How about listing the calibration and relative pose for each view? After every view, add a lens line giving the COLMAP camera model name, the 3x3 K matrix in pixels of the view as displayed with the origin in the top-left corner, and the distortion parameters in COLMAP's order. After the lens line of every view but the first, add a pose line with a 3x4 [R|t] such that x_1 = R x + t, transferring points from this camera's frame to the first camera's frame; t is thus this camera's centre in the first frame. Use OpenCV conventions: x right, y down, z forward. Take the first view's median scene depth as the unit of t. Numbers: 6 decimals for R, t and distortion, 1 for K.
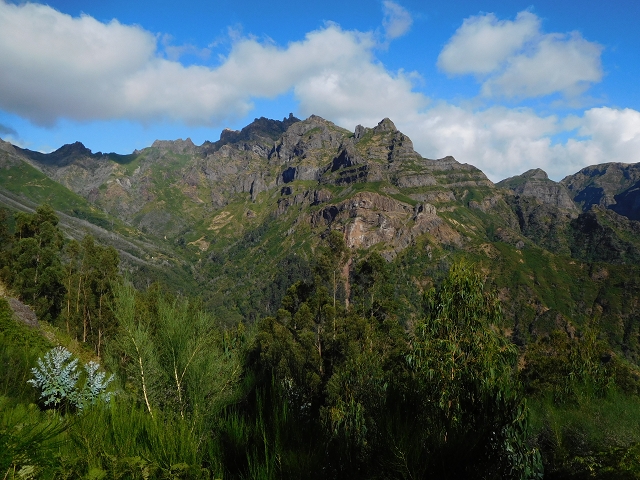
lens RADIAL K [[494.4, 0, 318.4], [0, 494.4, 247.3], [0, 0, 1]] dist [0.003914, -0.002813]
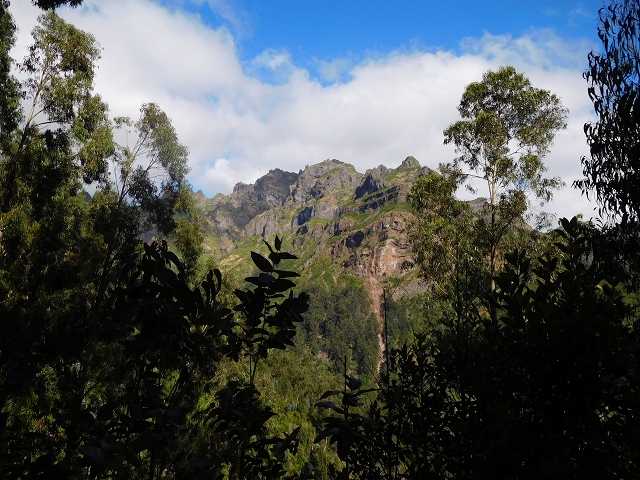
lens RADIAL K [[494.4, 0, 318.4], [0, 494.4, 247.3], [0, 0, 1]] dist [0.003914, -0.002813]
pose [[0.999627, -0.000303, -0.027302, -0.016535], [-0.003949, 0.987820, -0.155552, 0.081907], [0.027017, 0.155601, 0.987450, 0.177134]]
